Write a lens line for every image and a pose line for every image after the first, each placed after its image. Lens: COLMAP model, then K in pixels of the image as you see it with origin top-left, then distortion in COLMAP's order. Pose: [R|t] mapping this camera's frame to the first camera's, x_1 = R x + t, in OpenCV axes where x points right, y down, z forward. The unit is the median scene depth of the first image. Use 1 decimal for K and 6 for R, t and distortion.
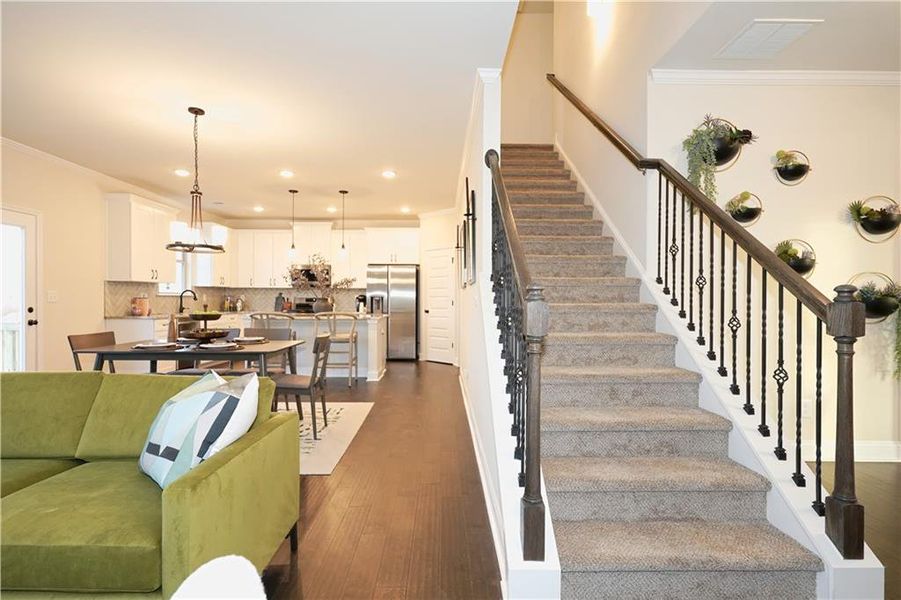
lens RADIAL K [[446.2, 0, 441.8], [0, 446.2, 298.2], [0, 0, 1]] dist [-0.013568, 0.012509]
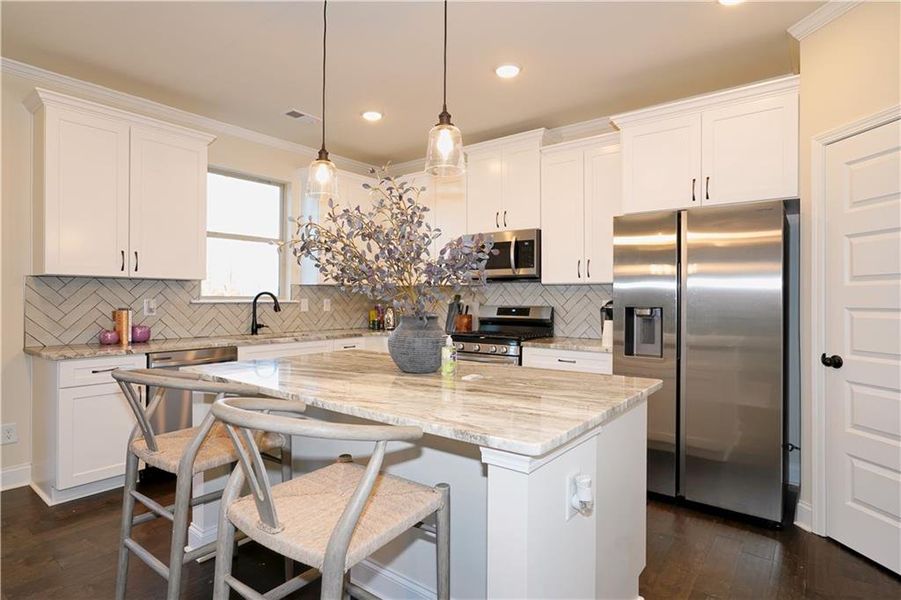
lens RADIAL K [[481.8, 0, 450.5], [0, 481.8, 300.3], [0, 0, 1]] dist [0.000368, 0.001043]
pose [[0.787957, 0.001218, -0.615729, -0.045105], [0.002724, 0.999981, 0.005464, -0.012355], [0.615724, -0.005982, 0.787939, 0.777883]]
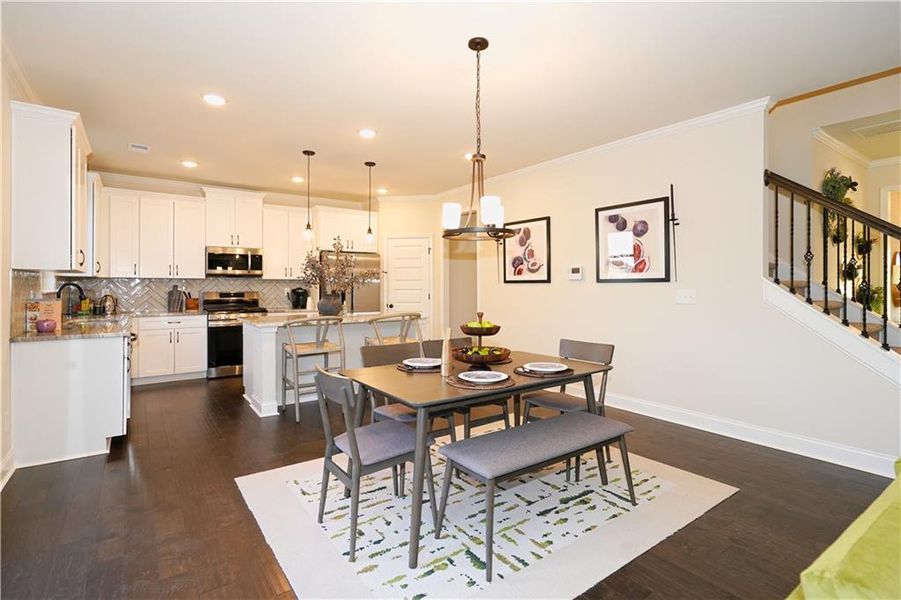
lens RADIAL K [[446.2, 0, 450.3], [0, 446.2, 281.4], [0, 0, 1]] dist [-0.013568, 0.012509]
pose [[0.808912, 0.000728, 0.587929, -0.582614], [0.001305, 0.999995, -0.003032, -0.020846], [-0.587928, 0.003220, 0.808907, 0.250739]]
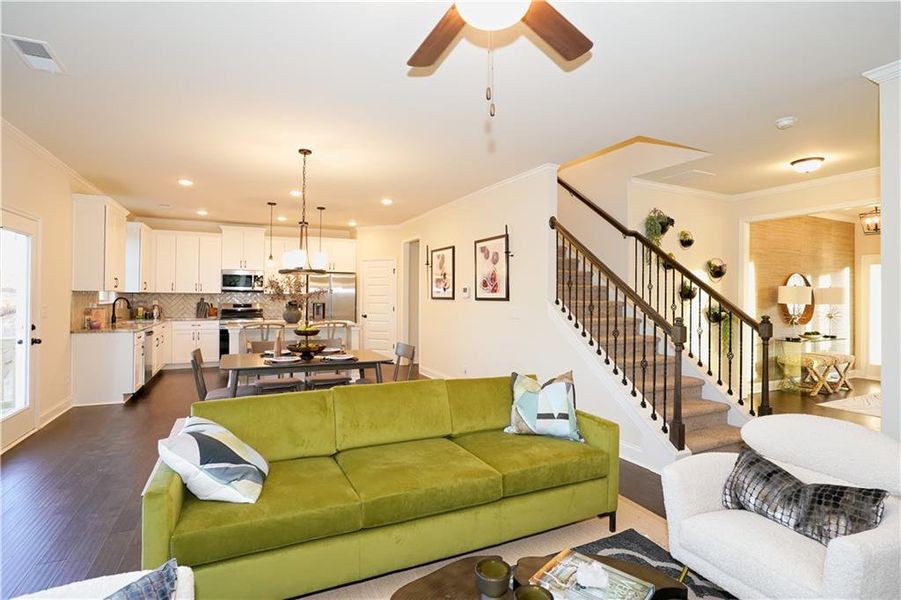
lens RADIAL K [[446.2, 0, 438.3], [0, 446.2, 296.0], [0, 0, 1]] dist [-0.013568, 0.012509]
pose [[0.909995, 0.003302, 0.414607, -0.408984], [-0.005937, 0.999970, 0.005068, -0.033284], [-0.414577, -0.007073, 0.909987, -0.103585]]
